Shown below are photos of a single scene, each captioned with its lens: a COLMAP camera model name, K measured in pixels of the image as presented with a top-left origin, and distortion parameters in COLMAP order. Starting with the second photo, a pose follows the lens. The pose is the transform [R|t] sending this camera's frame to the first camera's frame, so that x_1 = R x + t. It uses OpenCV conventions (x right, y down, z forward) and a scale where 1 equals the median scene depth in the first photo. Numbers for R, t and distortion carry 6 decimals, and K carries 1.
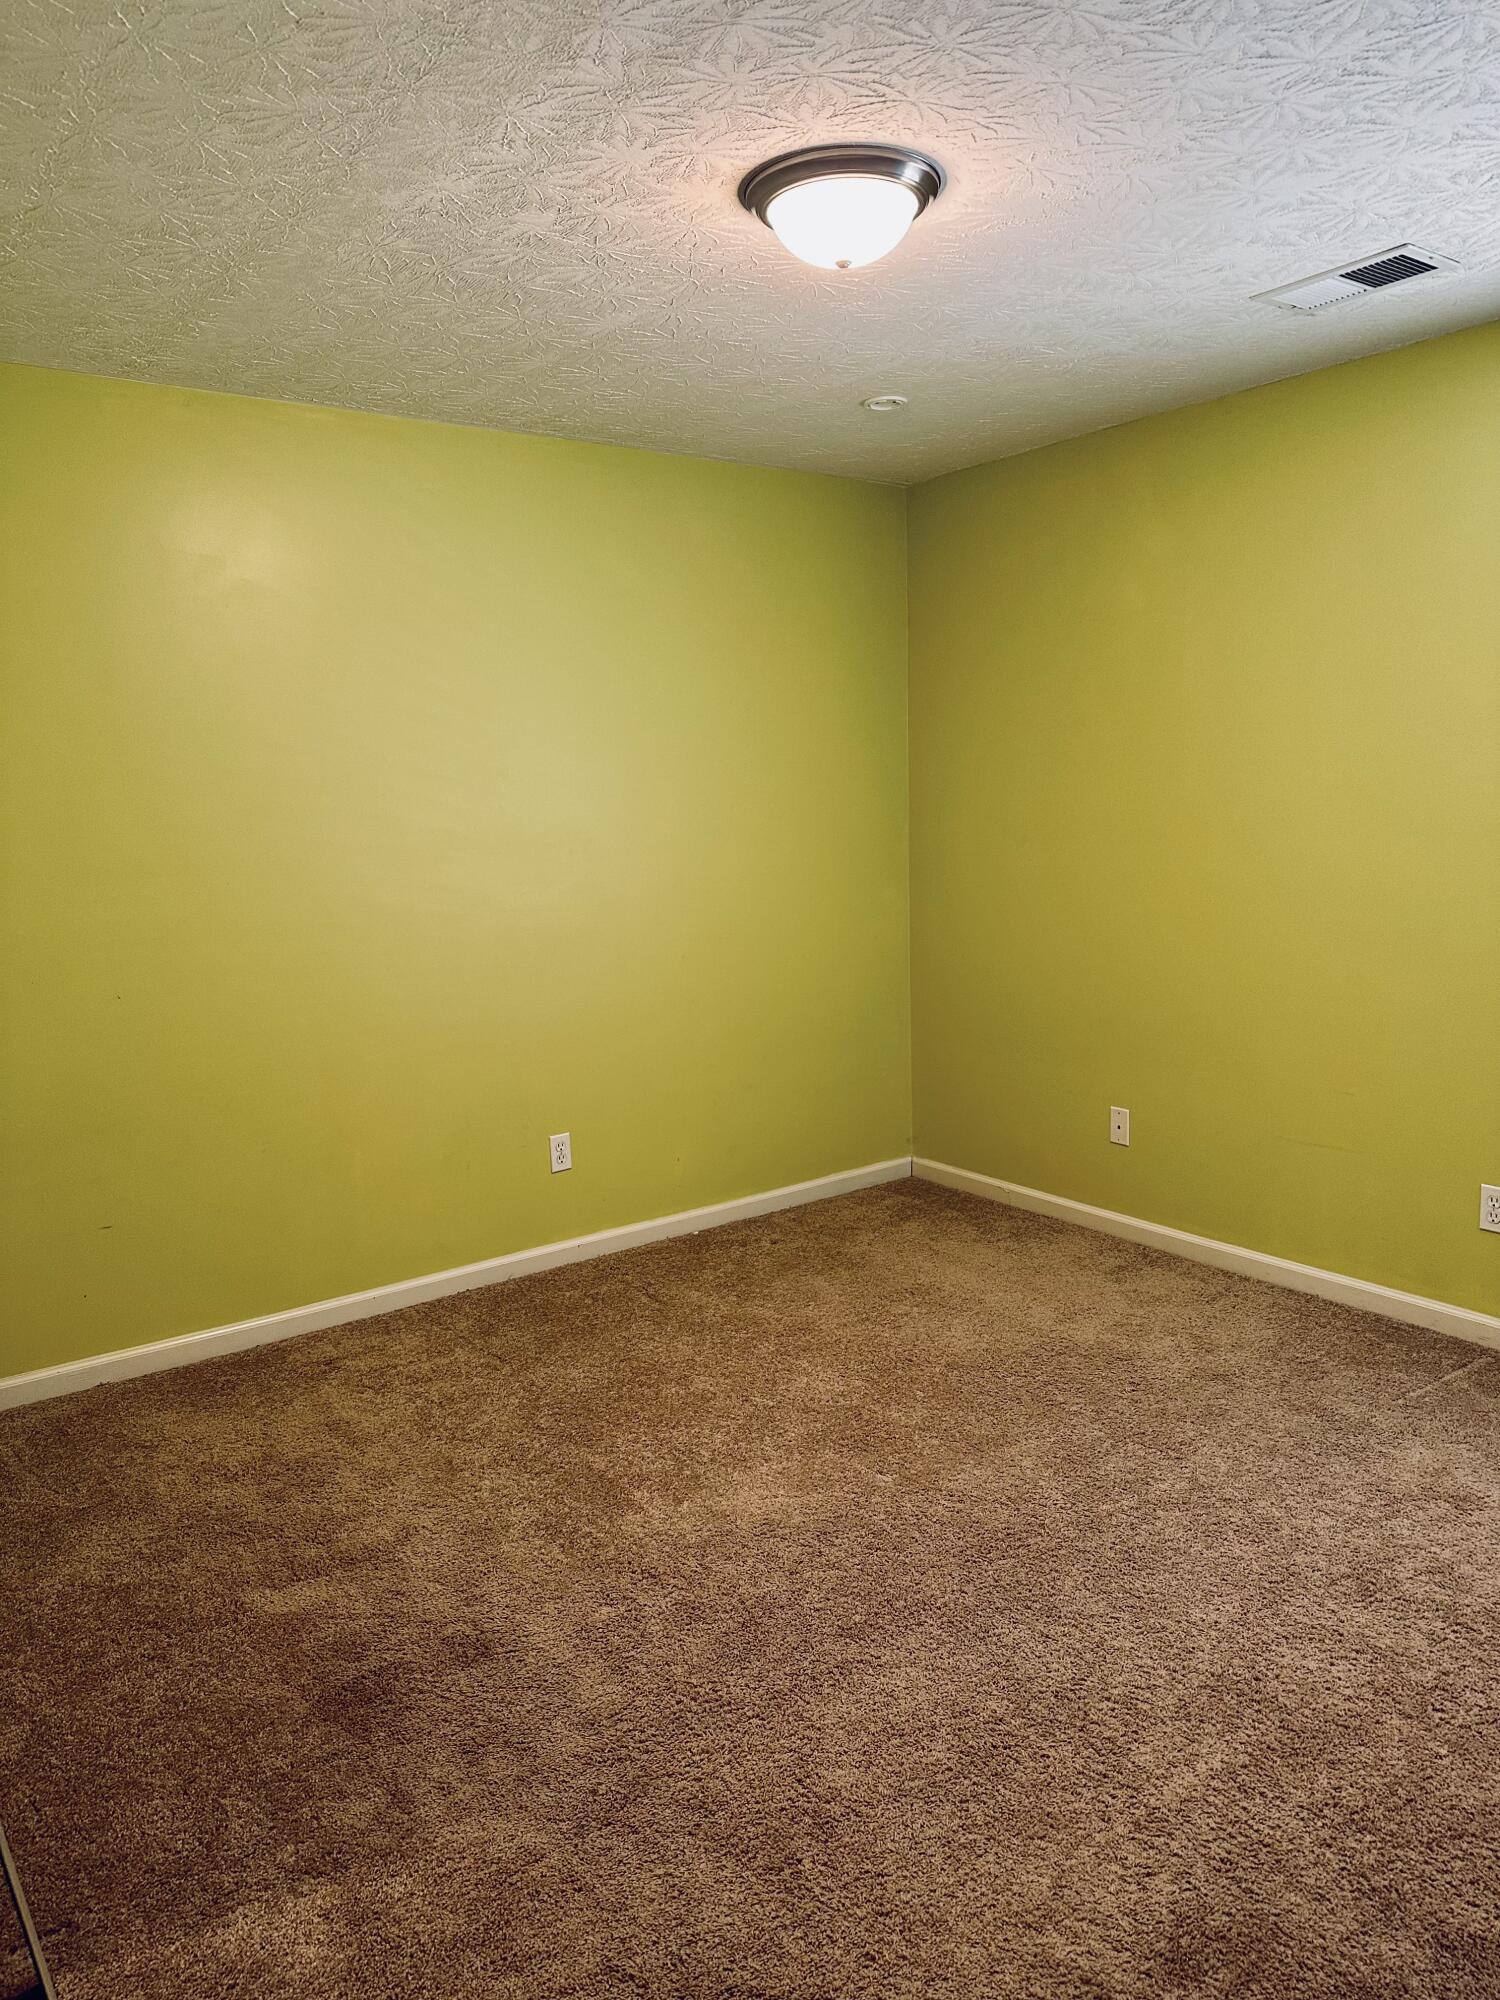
lens RADIAL K [[1382.6, 0, 735.5], [0, 1382.6, 997.1], [0, 0, 1]] dist [0.038405, -0.038379]
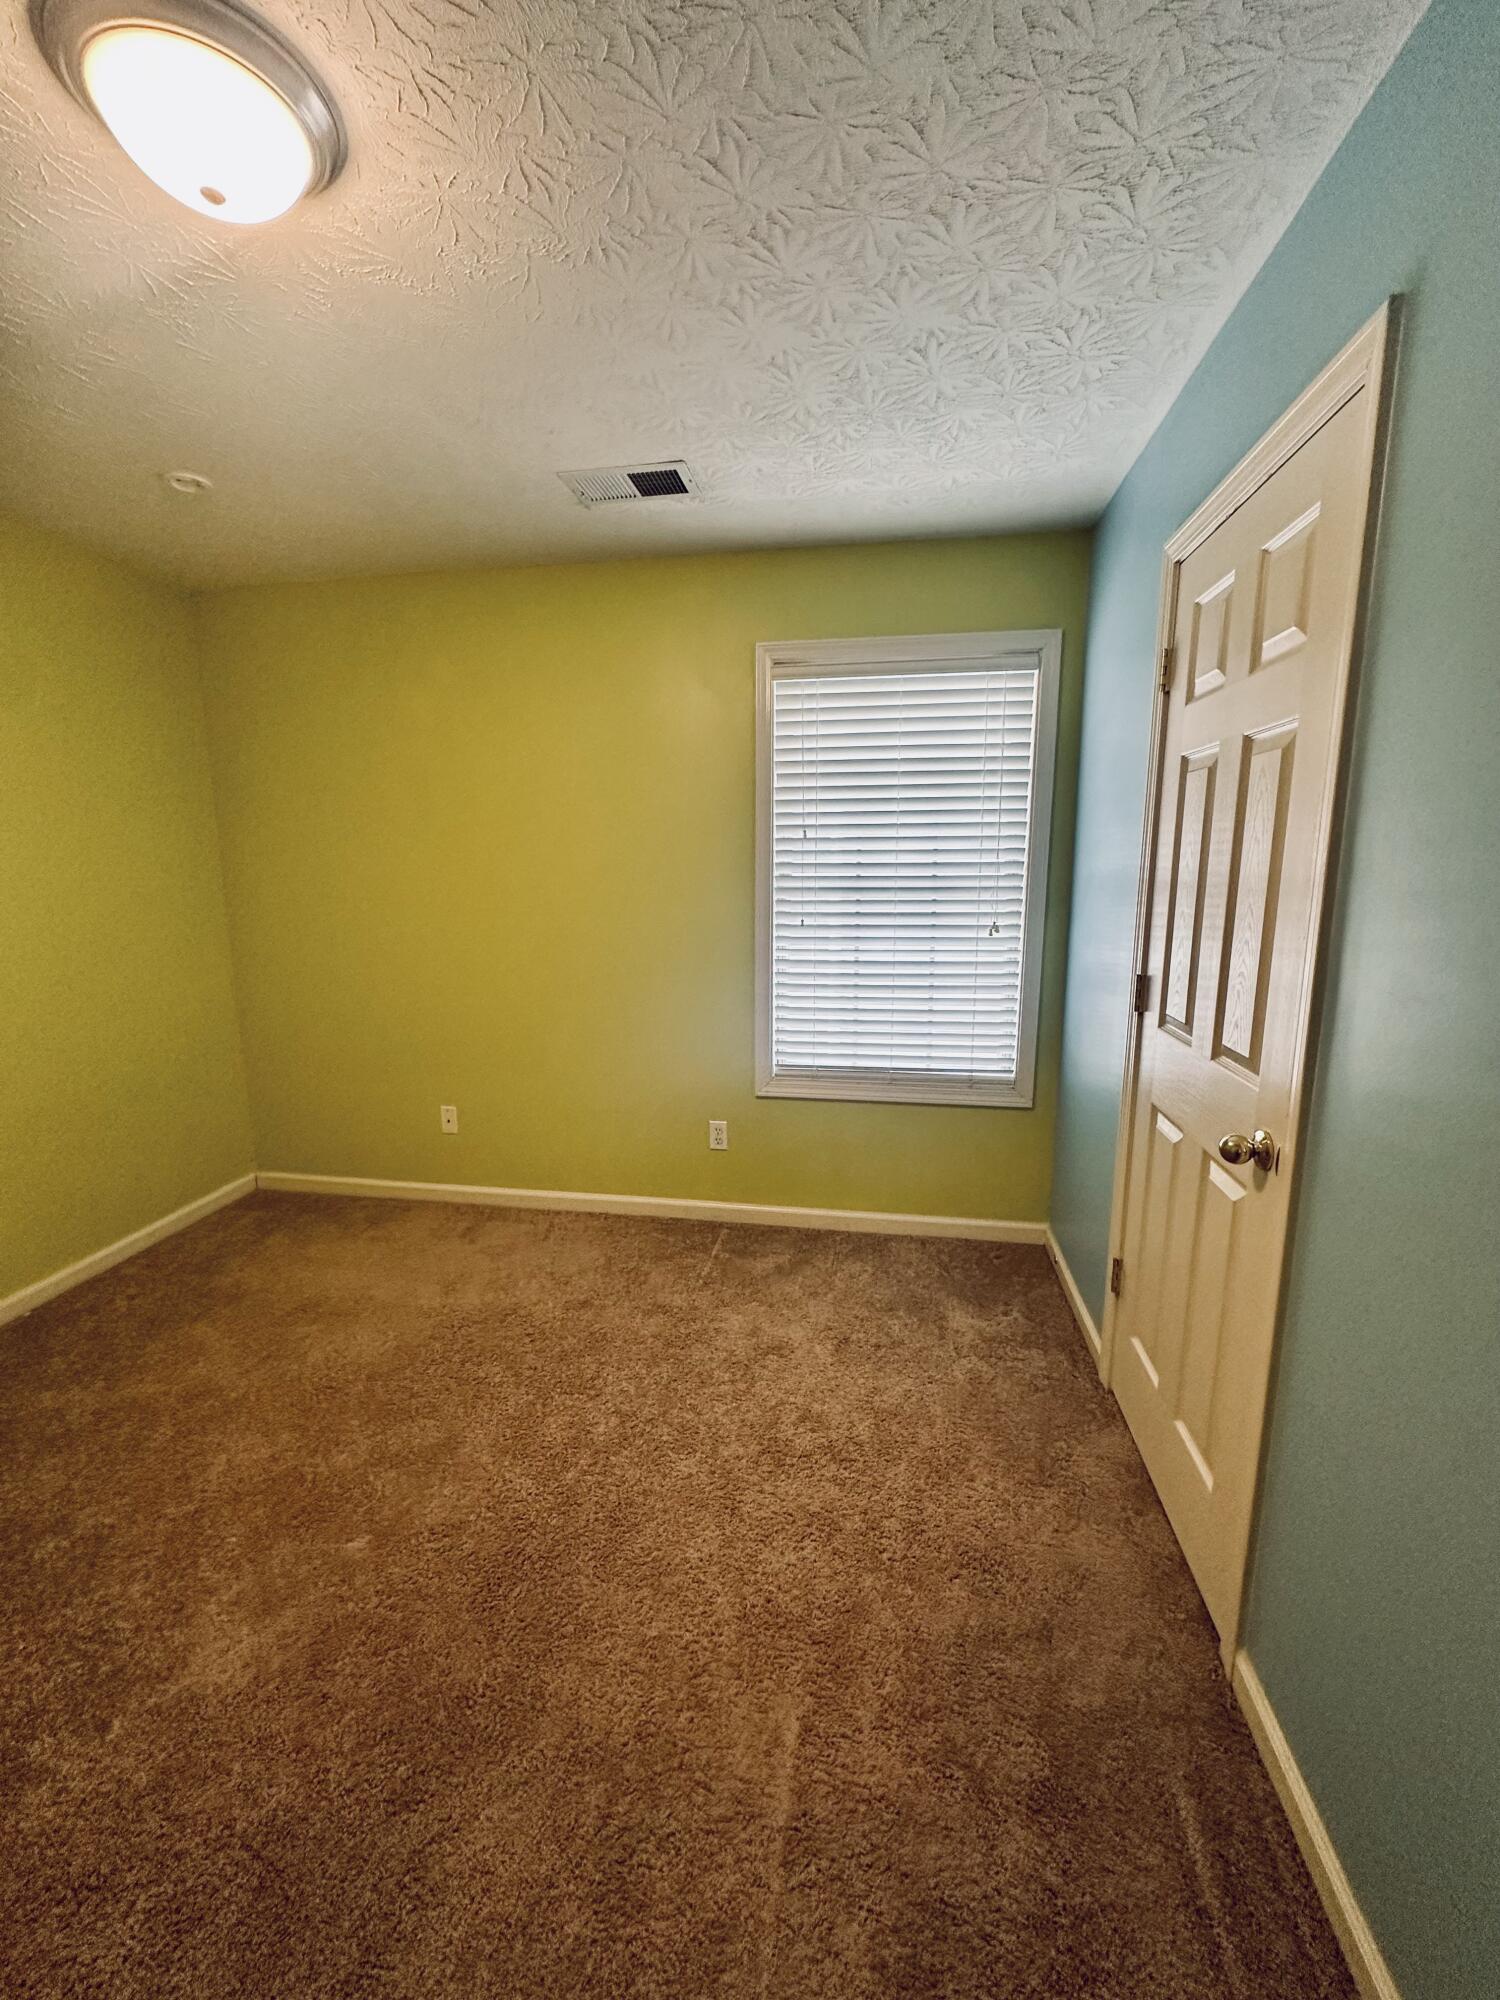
lens RADIAL K [[798.5, 0, 743.6], [0, 798.5, 996.7], [0, 0, 1]] dist [-0.003062, 0.000881]
pose [[0.715495, -0.096118, 0.691975, -0.041837], [0.088400, 0.994985, 0.046803, -0.039871], [-0.693003, 0.027683, 0.720403, 0.298830]]
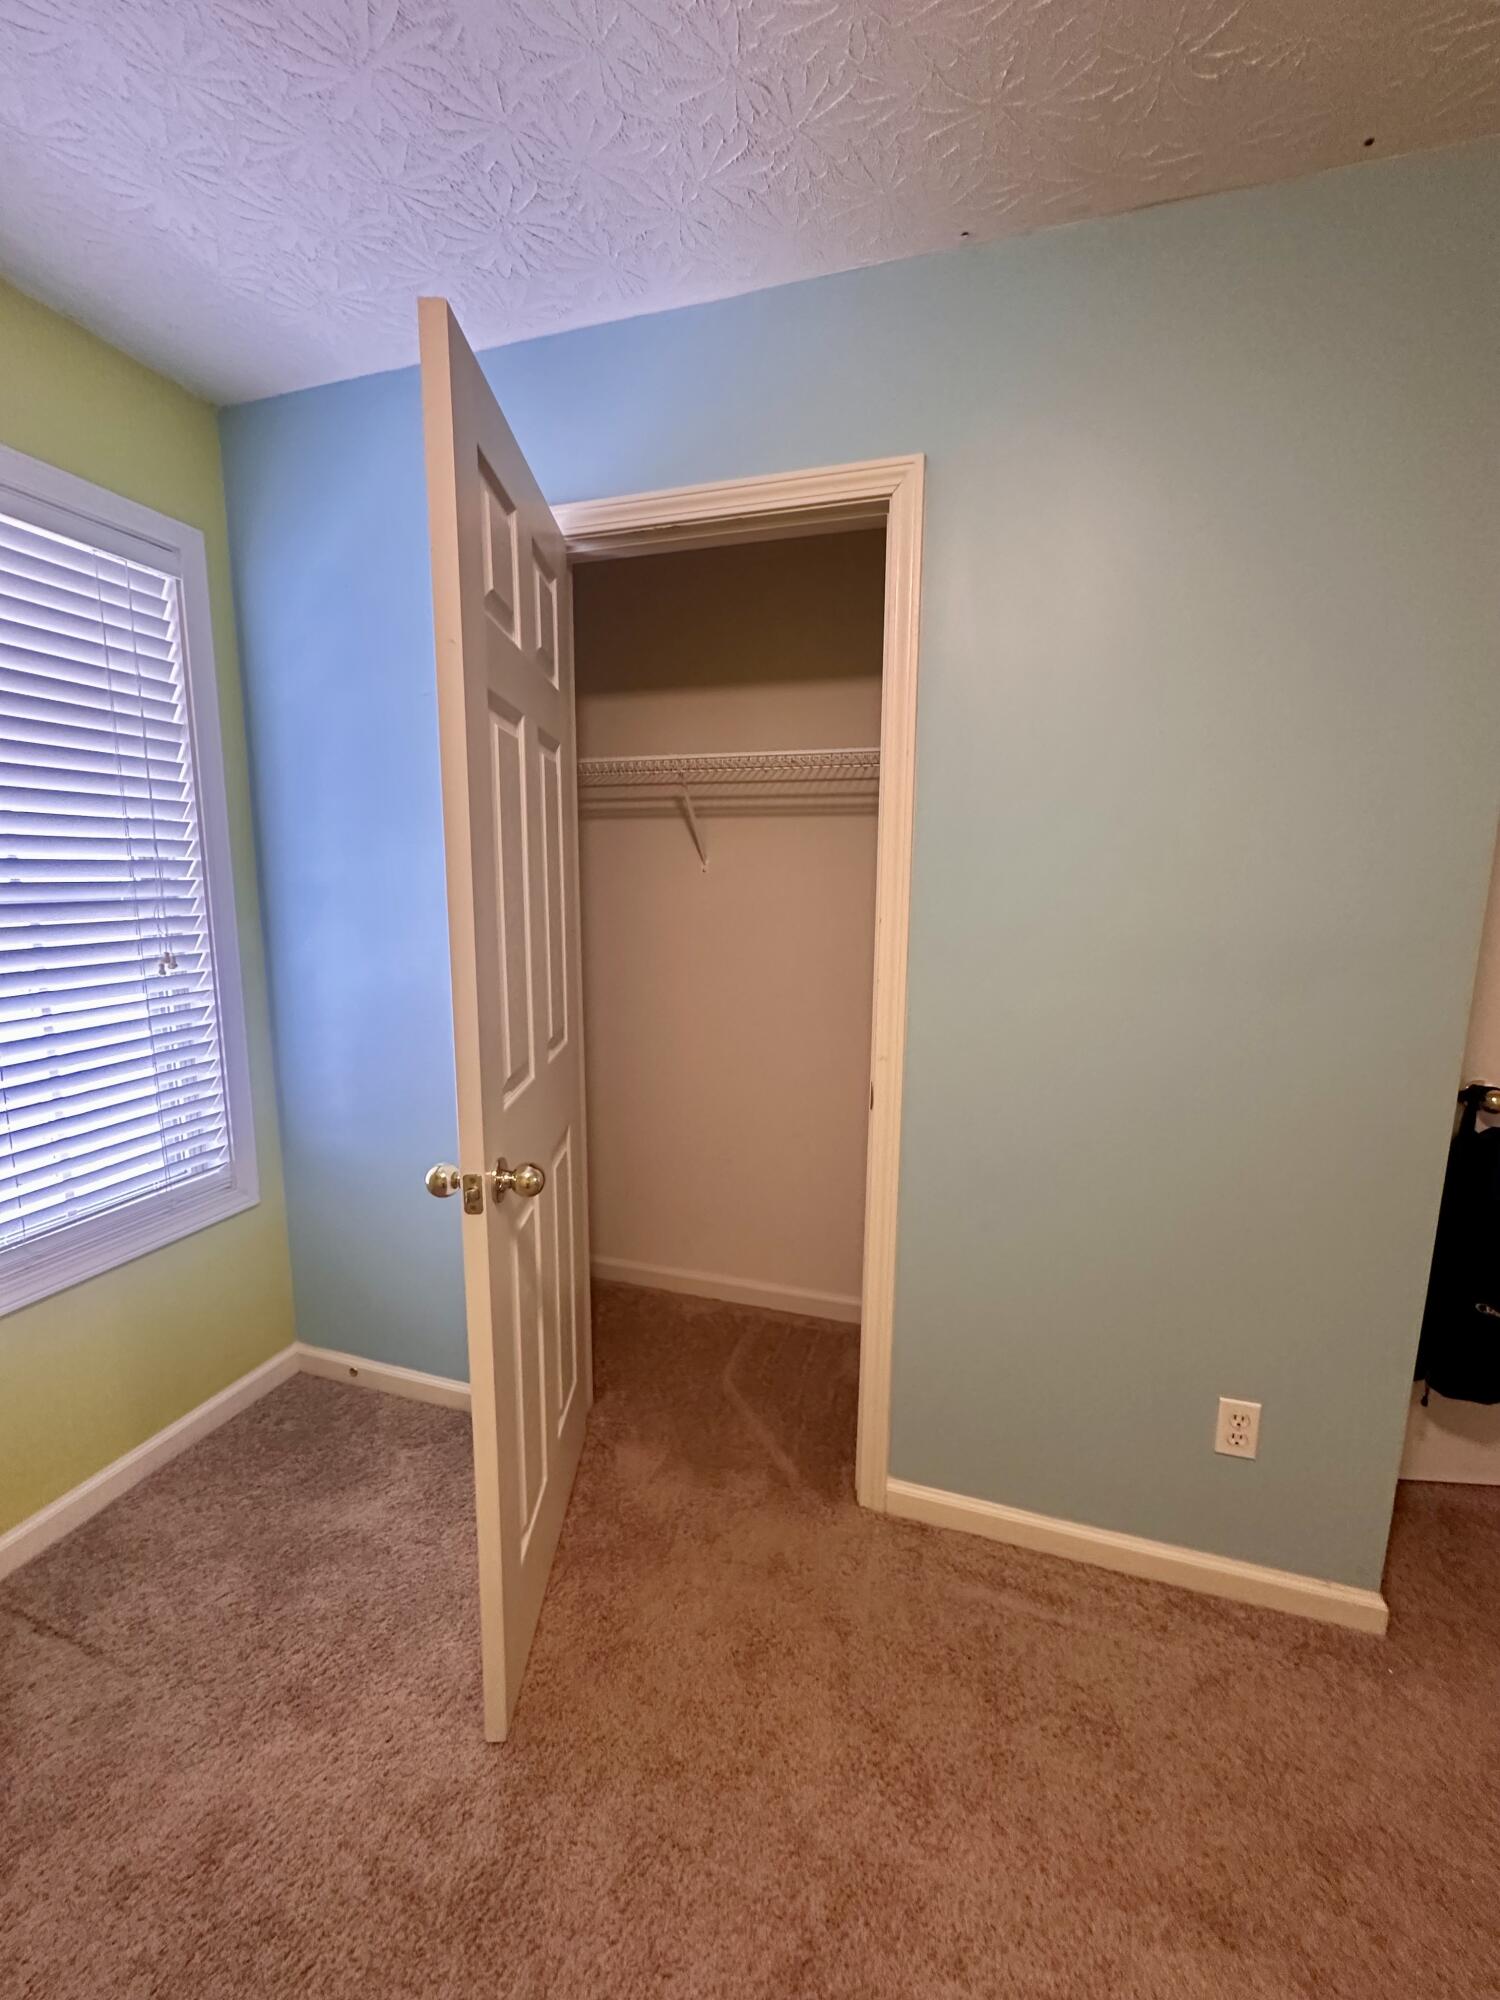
lens RADIAL K [[798.5, 0, 746.7], [0, 798.5, 1000.8], [0, 0, 1]] dist [-0.003062, 0.000881]
pose [[-0.592052, -0.102867, 0.799308, 0.050095], [0.124060, 0.968365, 0.216516, -0.087392], [-0.796294, 0.227351, -0.560560, 0.675600]]
